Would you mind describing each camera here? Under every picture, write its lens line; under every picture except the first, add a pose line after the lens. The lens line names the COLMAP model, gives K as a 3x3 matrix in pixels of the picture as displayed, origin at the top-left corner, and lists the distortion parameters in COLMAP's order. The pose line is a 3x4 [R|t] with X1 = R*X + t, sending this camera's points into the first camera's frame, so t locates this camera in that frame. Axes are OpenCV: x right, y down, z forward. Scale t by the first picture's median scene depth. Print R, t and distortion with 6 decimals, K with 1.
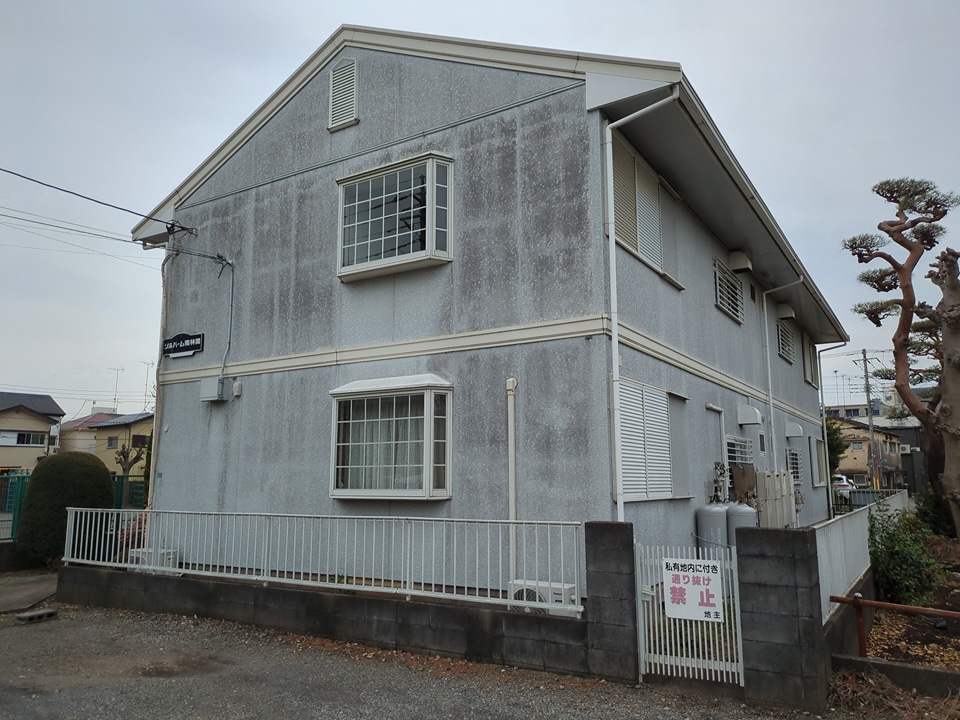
lens RADIAL K [[714.6, 0, 478.8], [0, 714.6, 361.6], [0, 0, 1]] dist [0.030692, -0.014207]
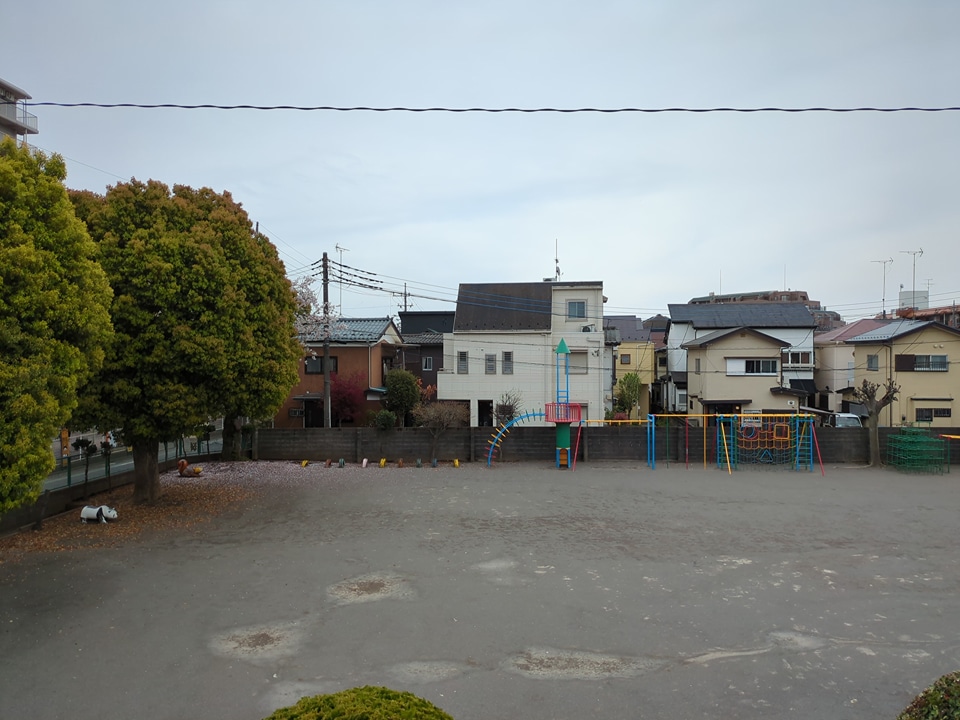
lens RADIAL K [[714.6, 0, 474.8], [0, 714.6, 360.9], [0, 0, 1]] dist [0.030692, -0.014207]
pose [[0.499407, 0.008141, -0.866329, -0.066940], [0.137635, 0.986511, 0.088612, -0.017643], [0.855365, -0.163490, 0.491550, 0.307220]]
